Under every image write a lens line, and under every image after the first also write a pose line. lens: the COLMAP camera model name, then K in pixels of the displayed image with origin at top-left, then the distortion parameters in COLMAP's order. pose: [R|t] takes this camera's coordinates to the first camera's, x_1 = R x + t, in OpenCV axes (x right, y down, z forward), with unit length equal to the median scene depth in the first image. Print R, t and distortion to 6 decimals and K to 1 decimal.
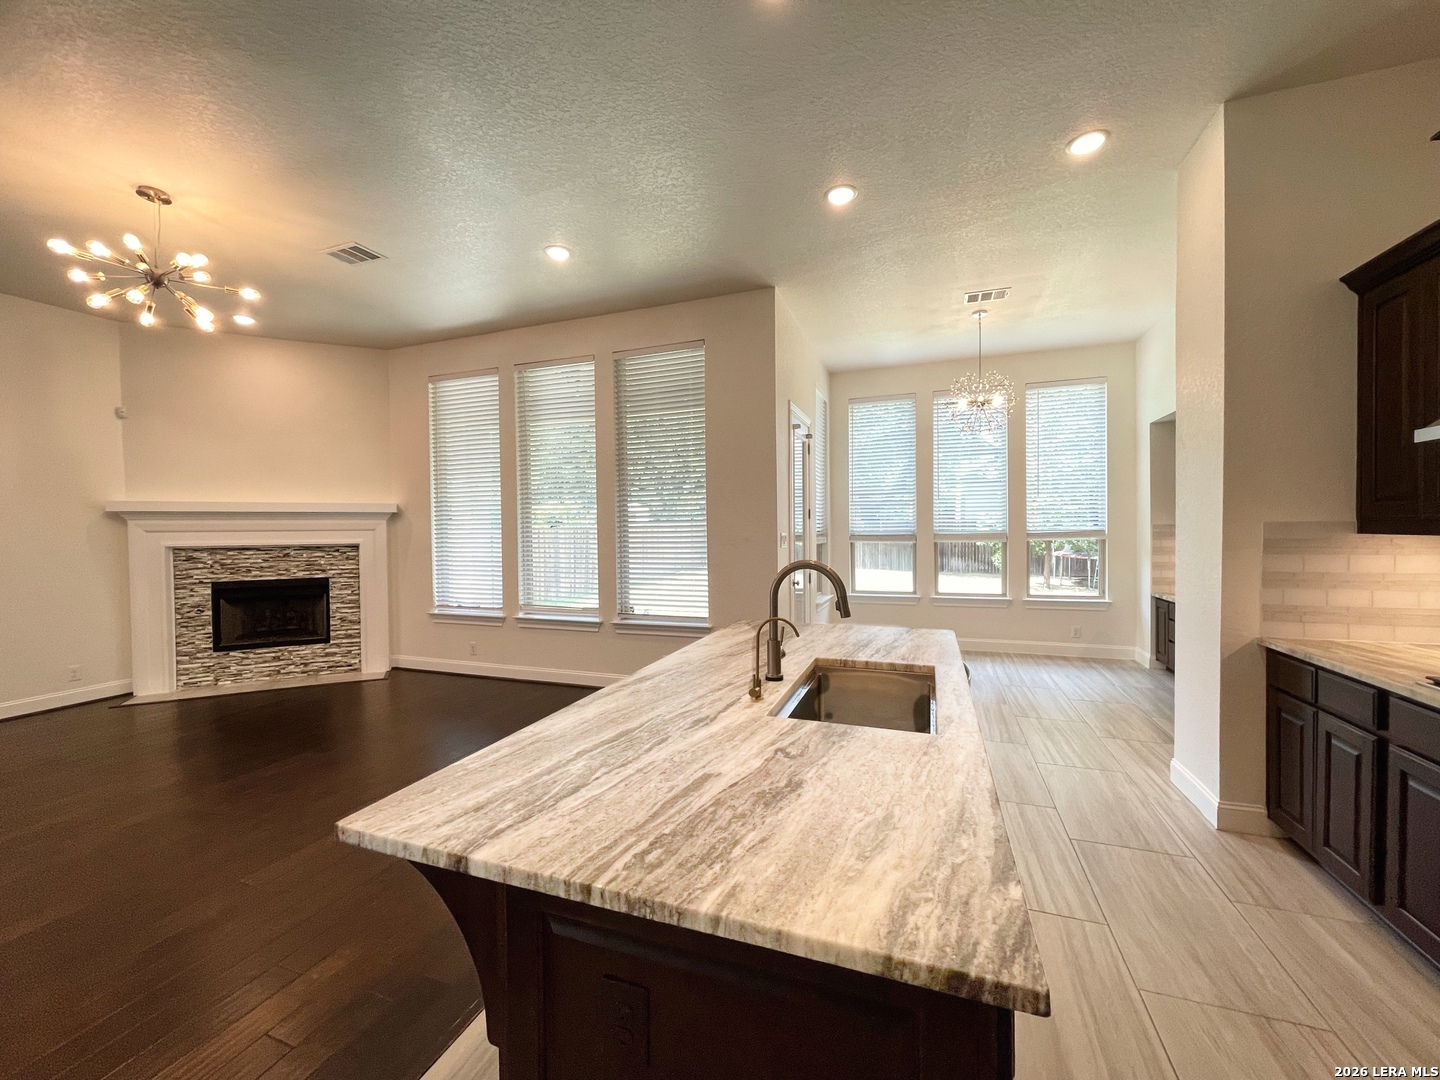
lens RADIAL K [[578.8, 0, 715.5], [0, 578.8, 541.2], [0, 0, 1]] dist [0.000152, 0.000037]
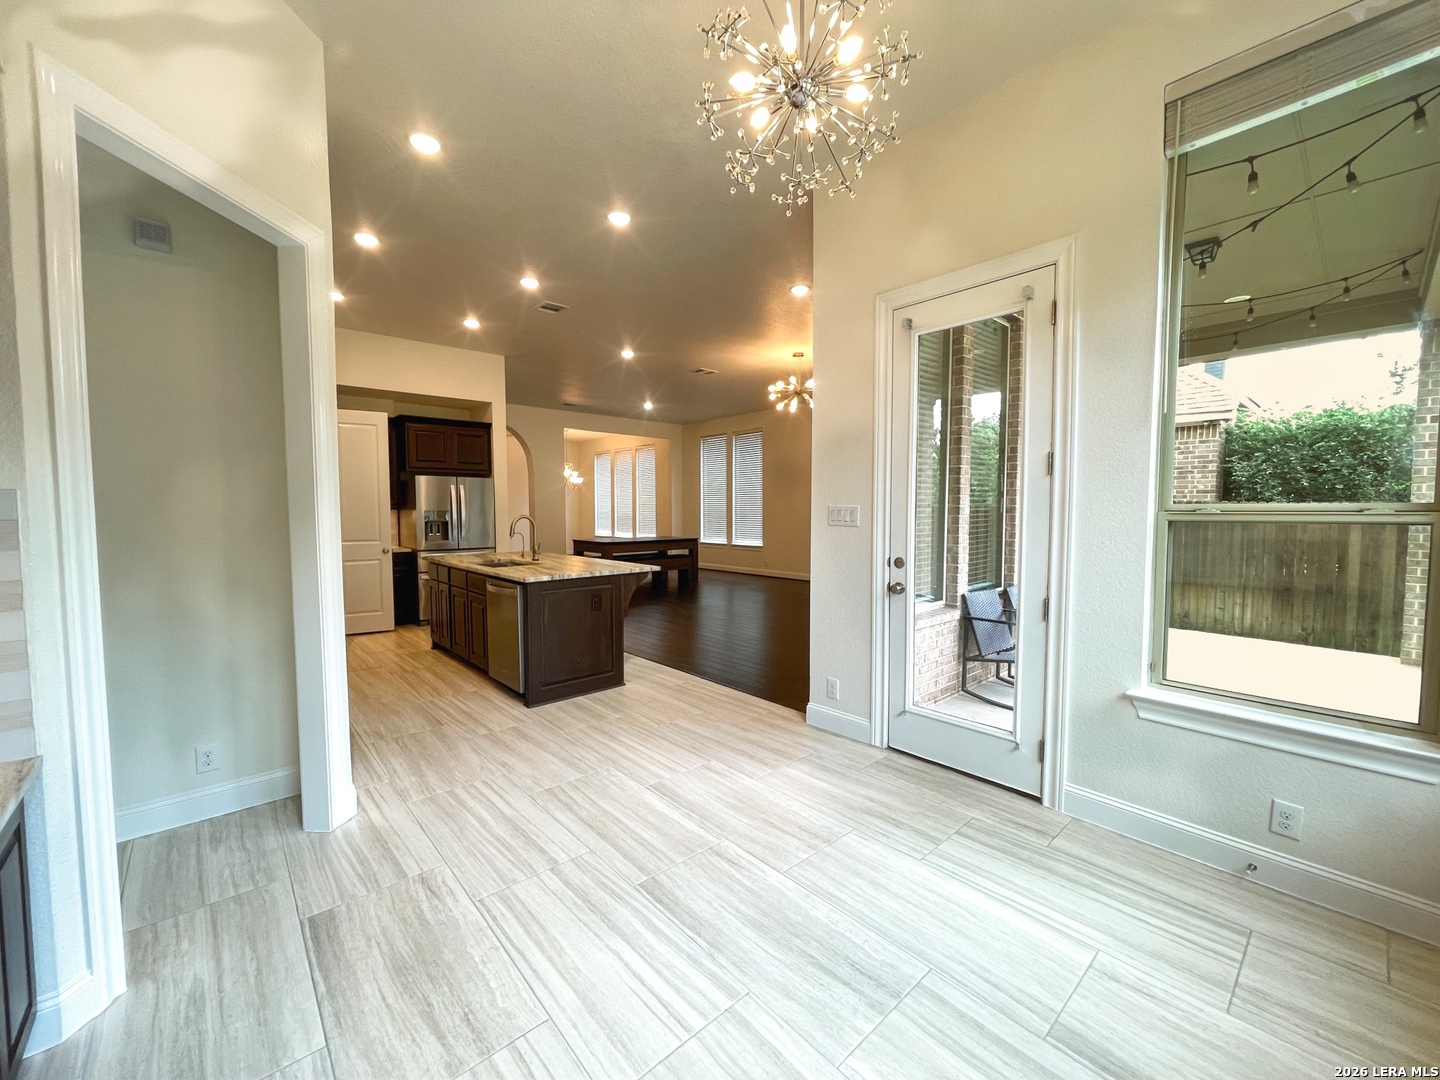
lens RADIAL K [[578.8, 0, 716.3], [0, 578.8, 538.5], [0, 0, 1]] dist [0.000152, 0.000037]
pose [[-0.470868, 0.064117, -0.879871, 1.256009], [-0.001255, 0.997306, 0.073347, -0.037458], [0.882203, 0.035641, -0.469519, 1.839340]]
